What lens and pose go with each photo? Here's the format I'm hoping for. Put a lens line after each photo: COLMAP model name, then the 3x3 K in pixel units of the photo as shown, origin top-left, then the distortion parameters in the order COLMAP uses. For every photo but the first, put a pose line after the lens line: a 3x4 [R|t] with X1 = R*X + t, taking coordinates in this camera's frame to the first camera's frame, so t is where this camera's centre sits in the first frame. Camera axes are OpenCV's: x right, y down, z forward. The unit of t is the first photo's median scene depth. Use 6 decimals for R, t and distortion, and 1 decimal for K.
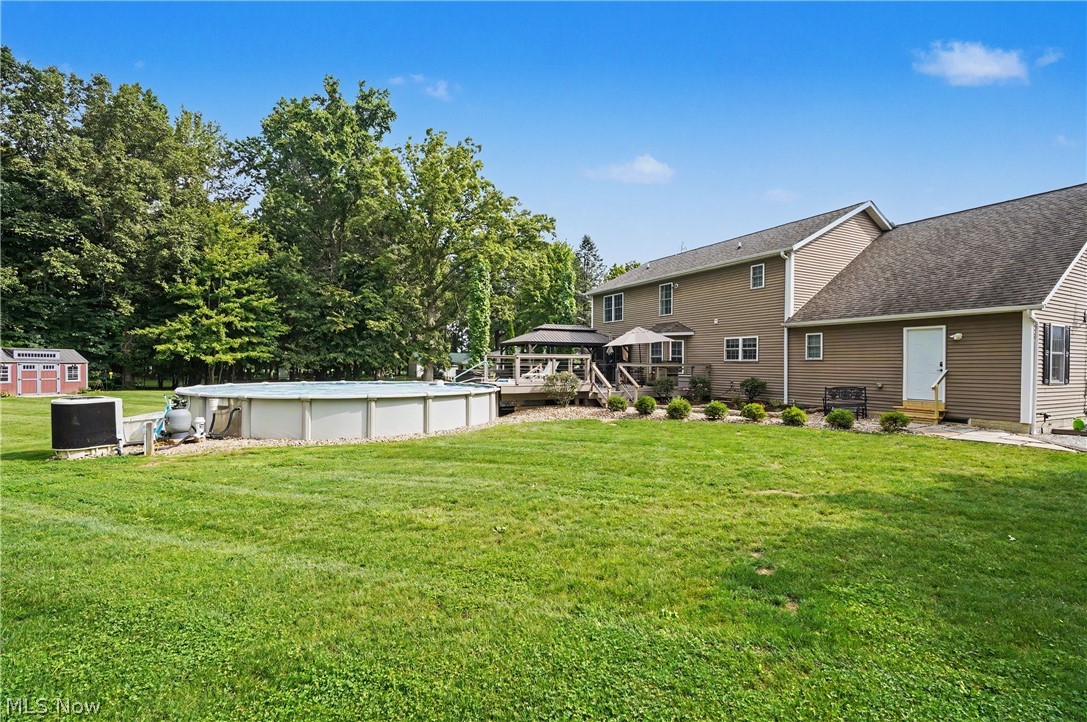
lens RADIAL K [[491.3, 0, 543.5], [0, 491.3, 361.0], [0, 0, 1]] dist [0.001047, 0.000177]
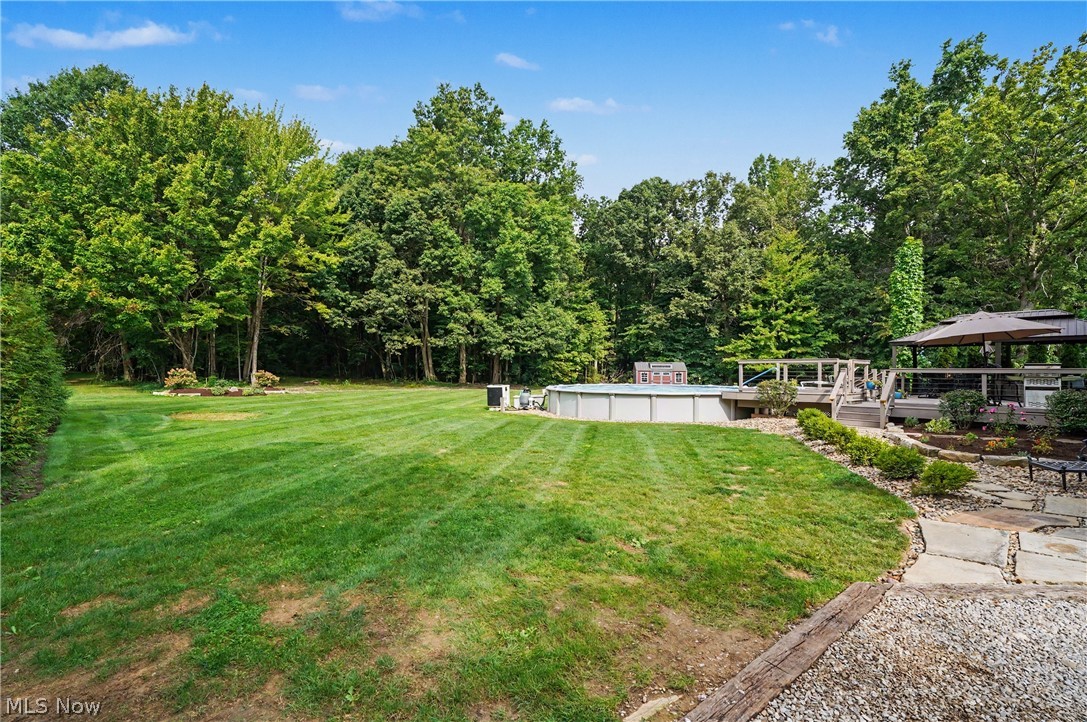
lens RADIAL K [[491.3, 0, 543.5], [0, 491.3, 361.0], [0, 0, 1]] dist [0.001047, 0.000177]
pose [[0.279532, -0.021454, -0.959897, 0.347140], [0.002999, 0.999765, -0.021472, 0.003177], [0.960132, 0.003124, 0.279531, 0.142850]]
